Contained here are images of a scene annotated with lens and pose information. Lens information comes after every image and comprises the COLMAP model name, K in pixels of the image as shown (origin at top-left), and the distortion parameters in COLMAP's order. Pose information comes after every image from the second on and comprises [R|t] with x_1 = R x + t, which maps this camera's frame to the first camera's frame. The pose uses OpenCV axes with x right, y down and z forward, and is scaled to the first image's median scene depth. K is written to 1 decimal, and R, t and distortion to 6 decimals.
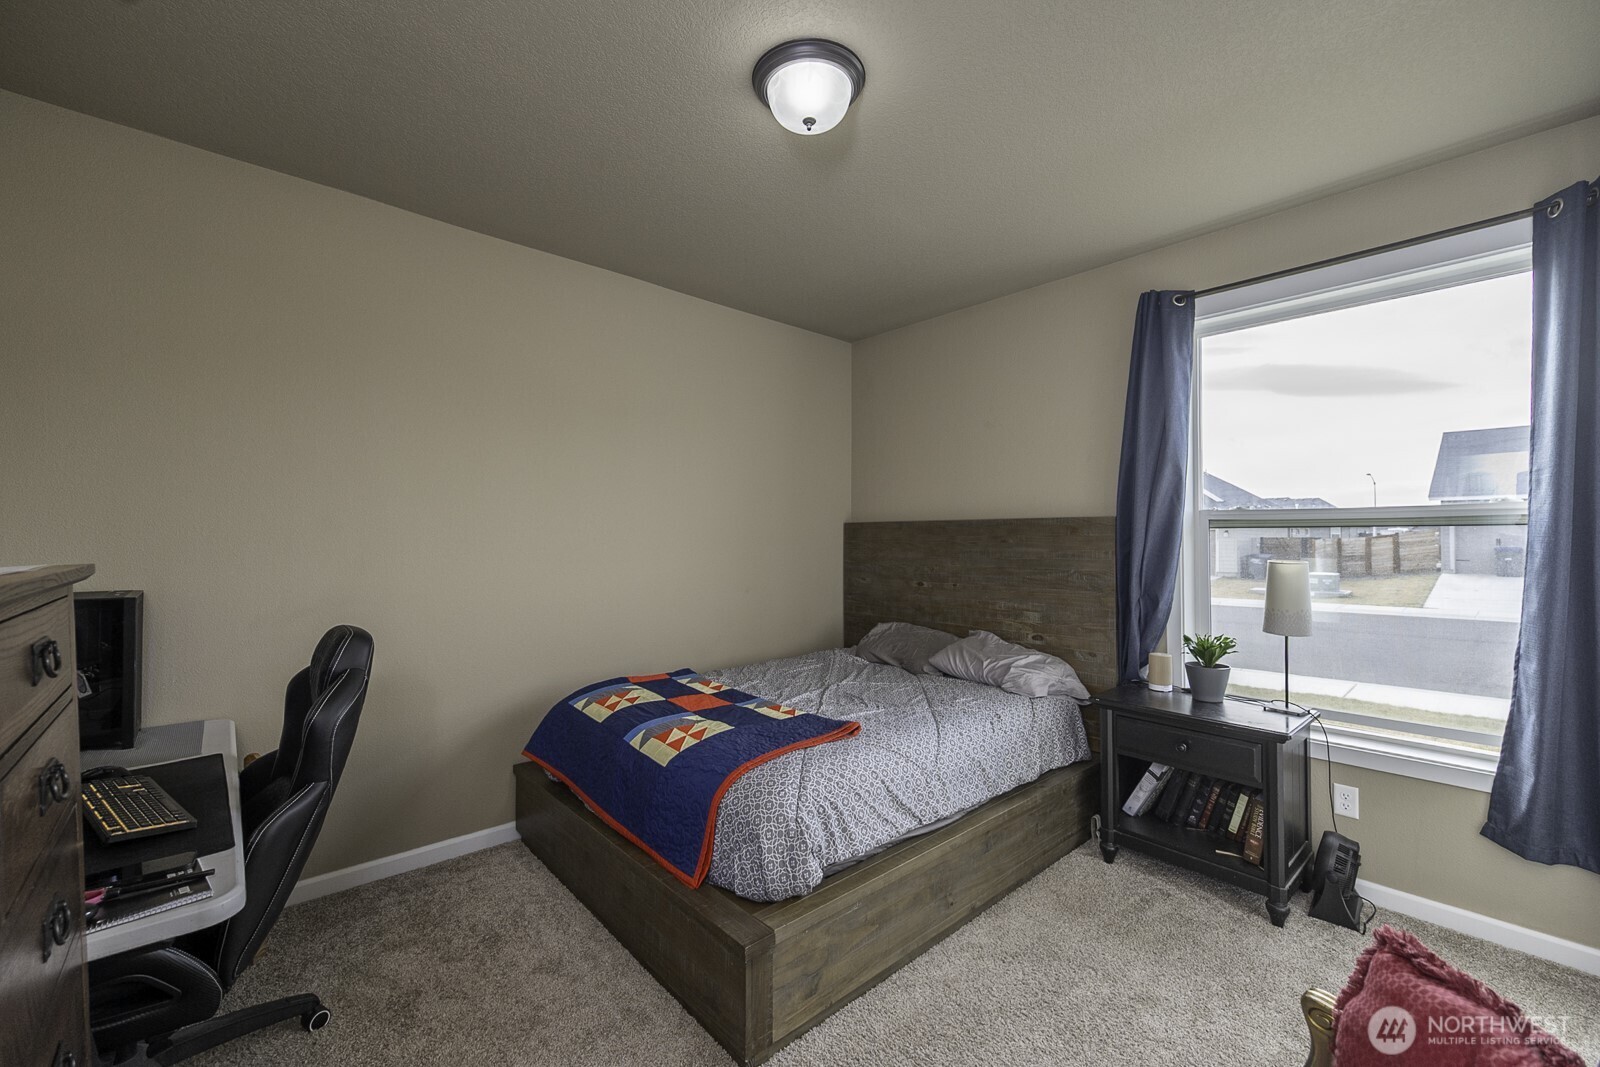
lens RADIAL K [[637.7, 0, 800.0], [0, 637.7, 533.5], [0, 0, 1]] dist [-0.000291, -0.000302]
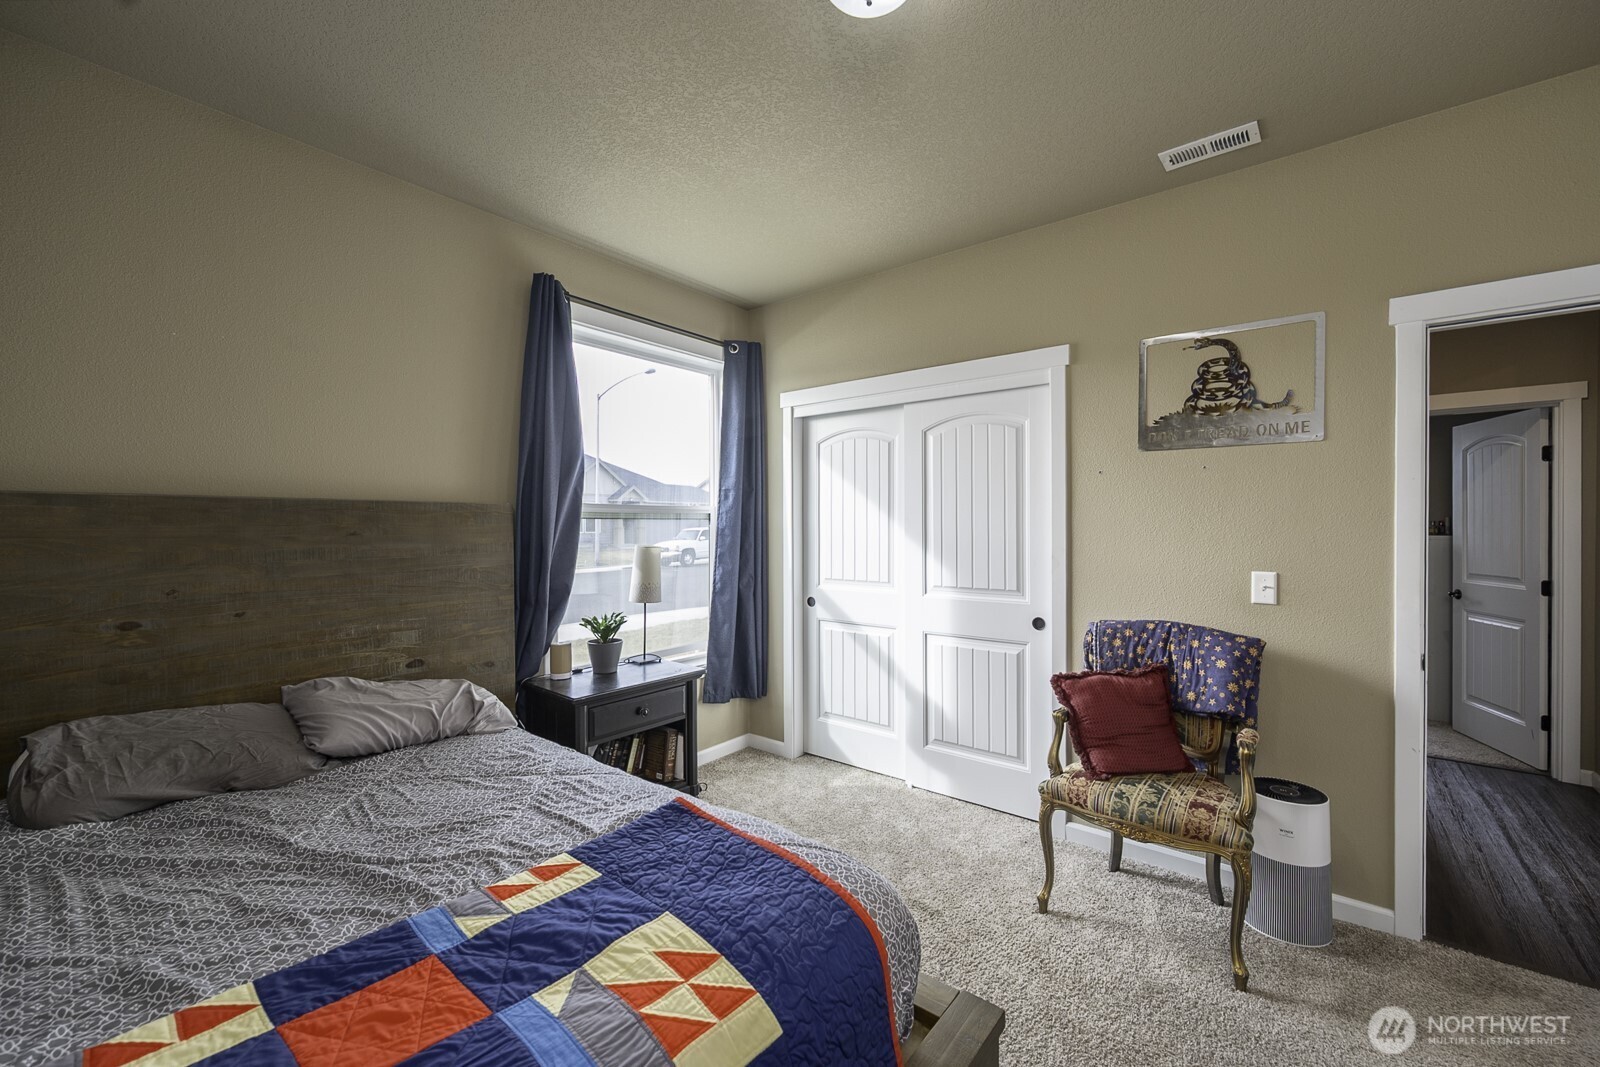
lens RADIAL K [[637.7, 0, 800.0], [0, 637.7, 533.5], [0, 0, 1]] dist [-0.000291, -0.000302]
pose [[-0.153949, -0.013189, 0.987991, -0.503528], [-0.007003, 0.999900, 0.012257, 0.000496], [-0.988054, -0.005032, -0.154027, 0.806137]]
